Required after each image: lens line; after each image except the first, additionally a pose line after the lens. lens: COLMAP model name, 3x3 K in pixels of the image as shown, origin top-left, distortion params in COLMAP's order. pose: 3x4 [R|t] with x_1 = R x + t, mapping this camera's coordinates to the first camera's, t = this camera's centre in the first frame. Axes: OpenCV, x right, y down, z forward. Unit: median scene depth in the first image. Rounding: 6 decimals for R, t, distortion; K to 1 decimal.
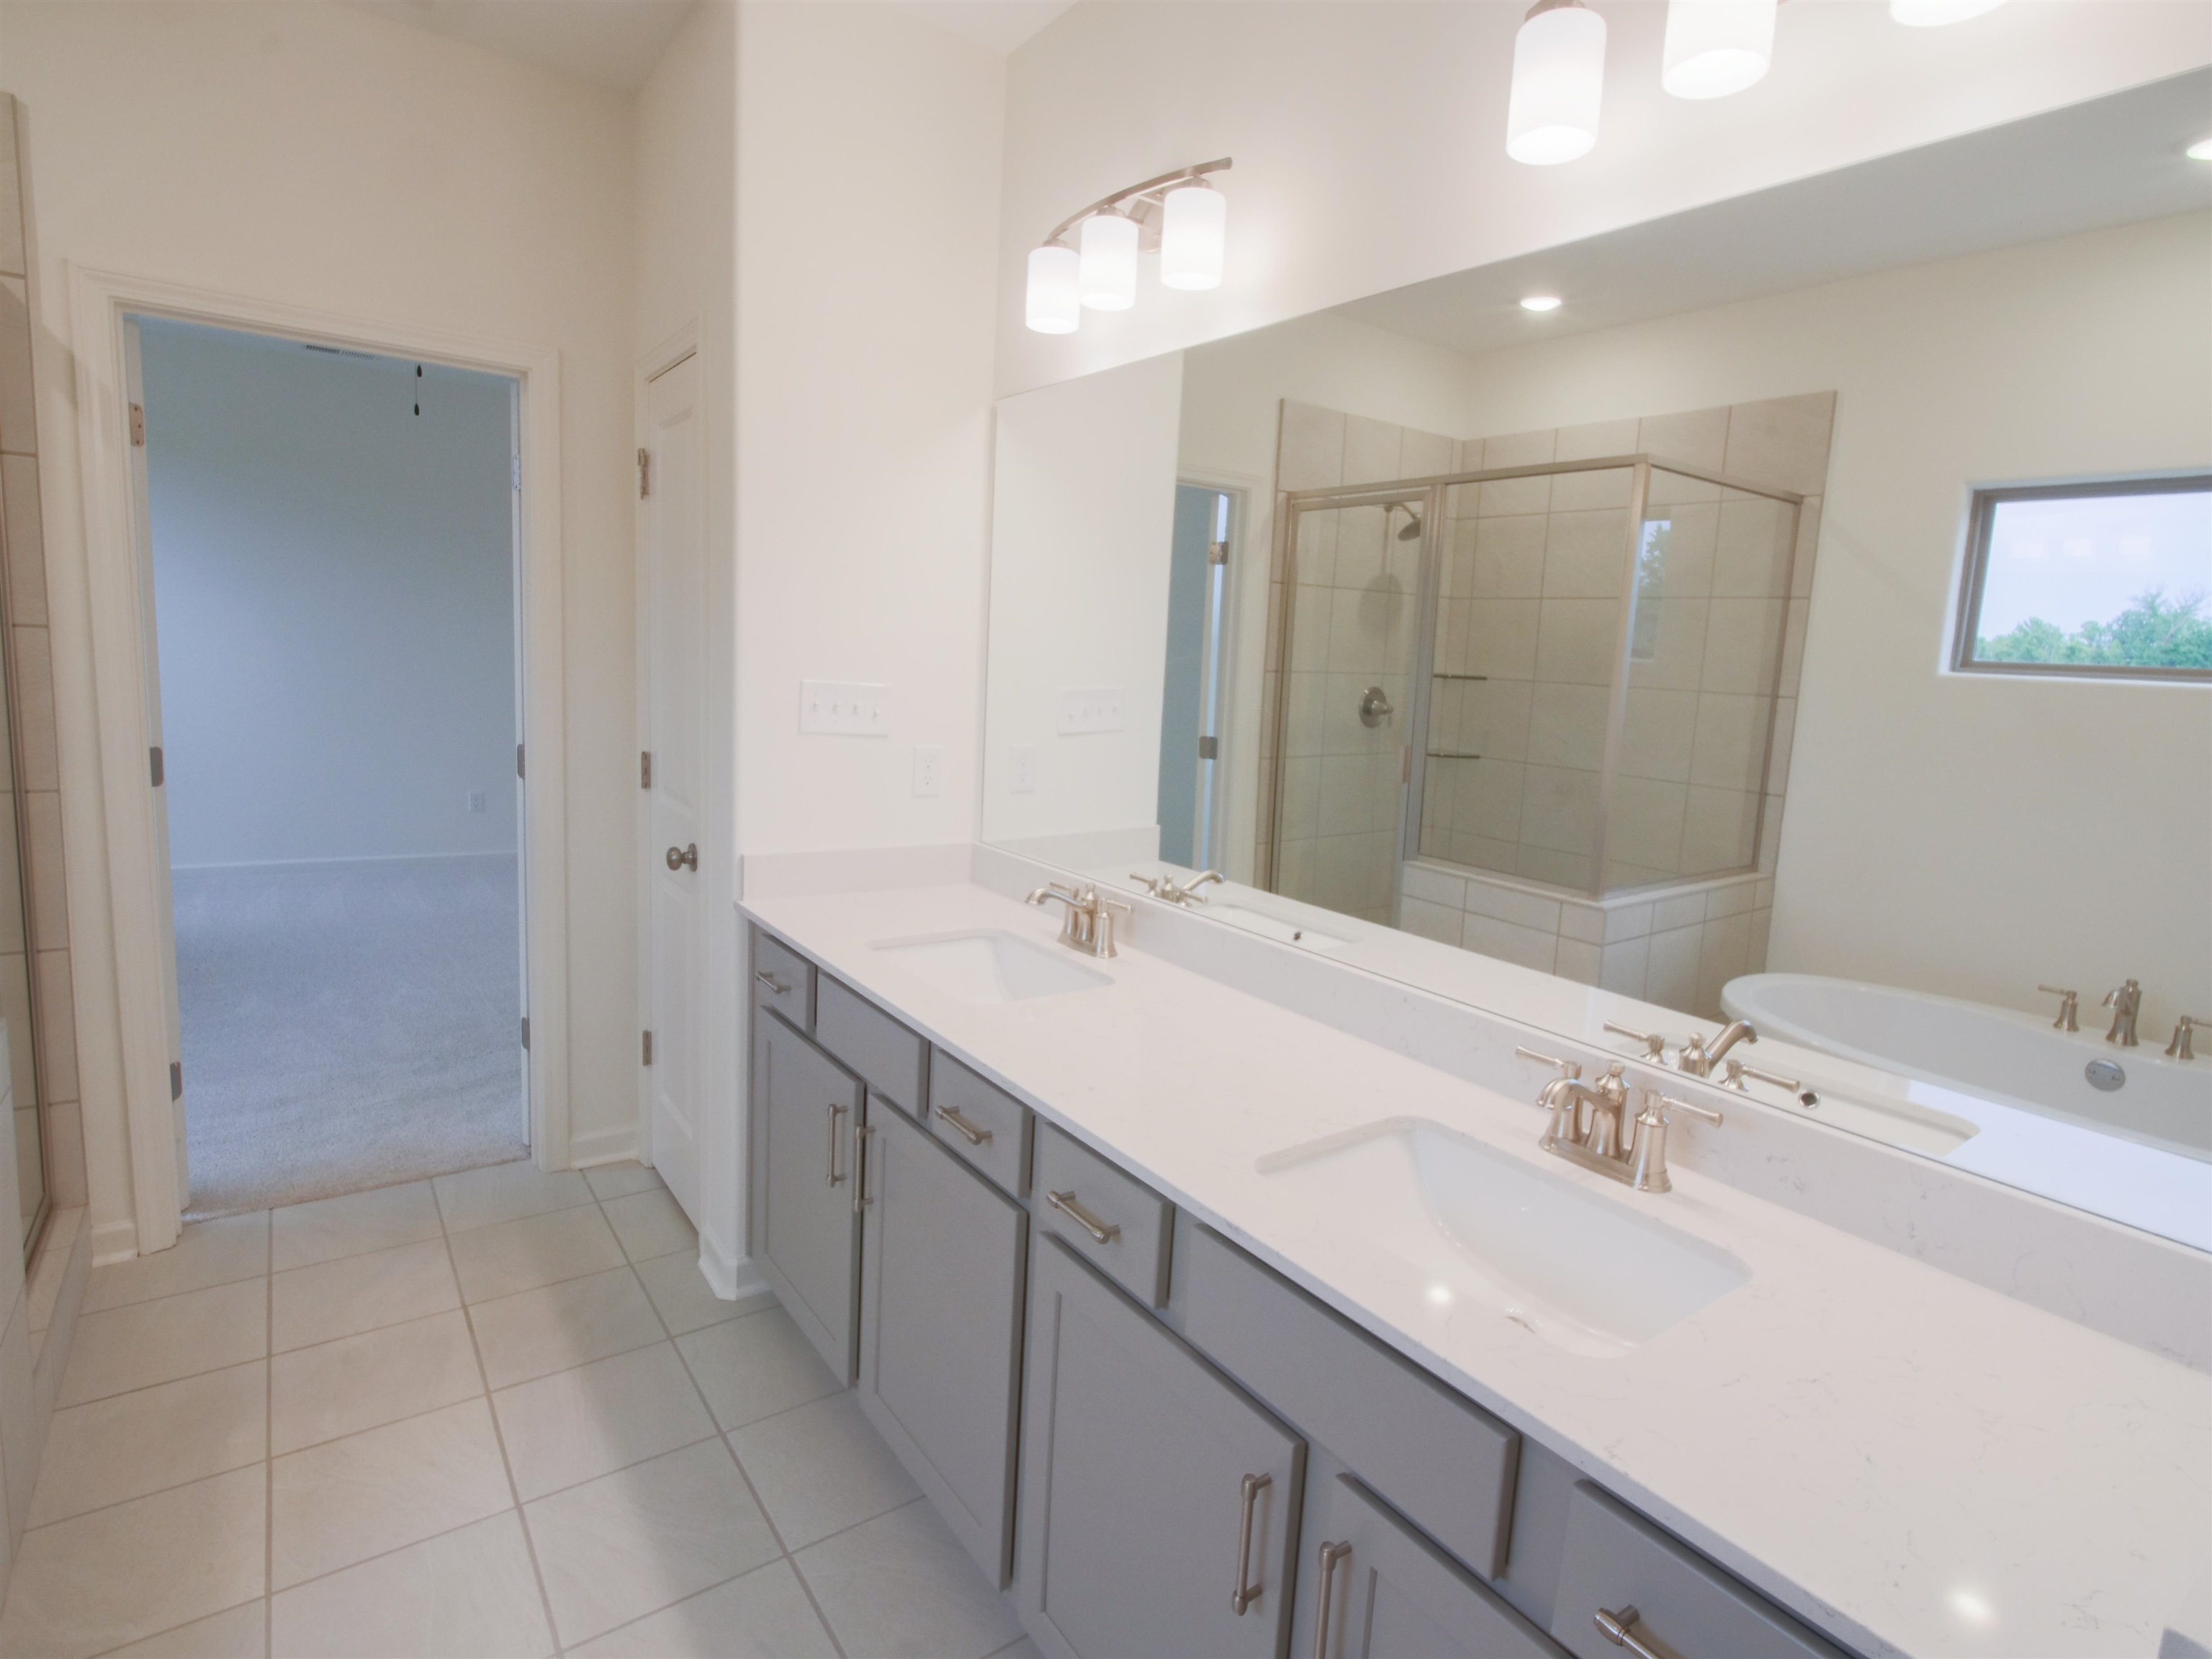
lens RADIAL K [[1136.0, 0, 1111.5], [0, 1136.0, 816.0], [0, 0, 1]] dist [0.004449, 0.000357]
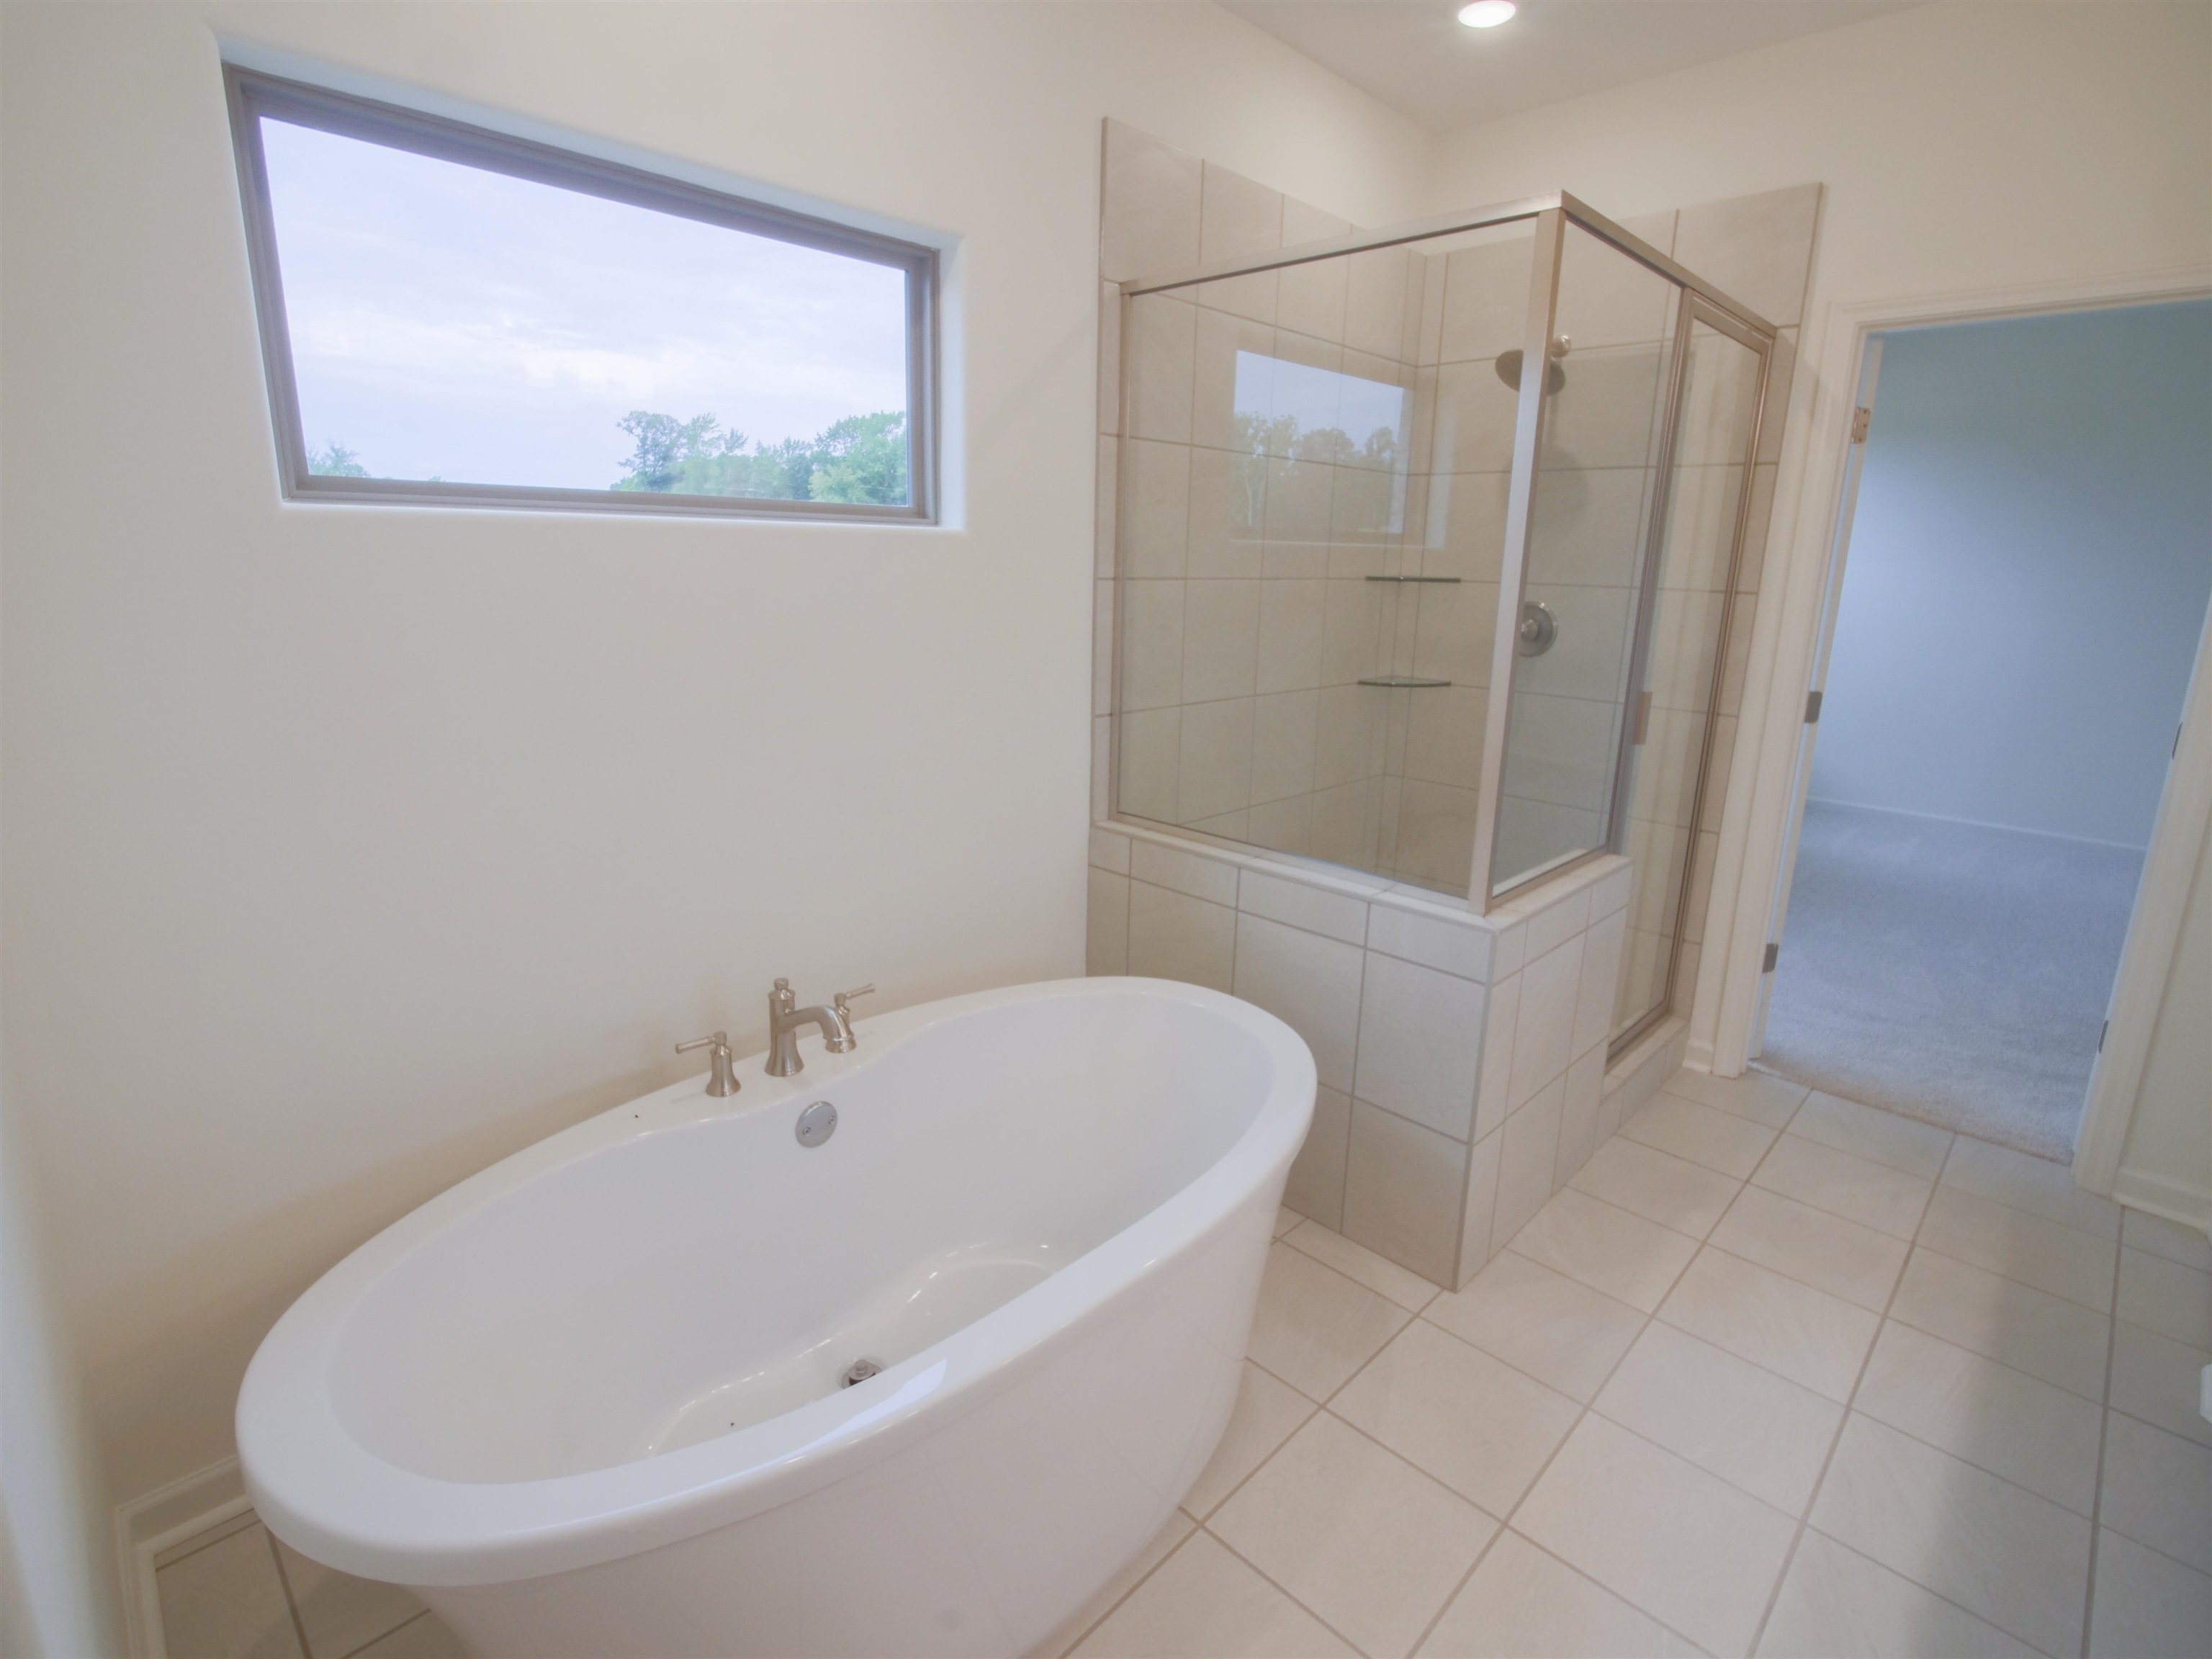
lens RADIAL K [[1071.6, 0, 1116.3], [0, 1071.6, 821.0], [0, 0, 1]] dist [-0.006790, -0.000280]
pose [[0.181903, 0.187651, -0.965245, 0.164249], [-0.151970, 0.975193, 0.160946, 0.005647], [0.971502, 0.117411, 0.205908, 0.040490]]
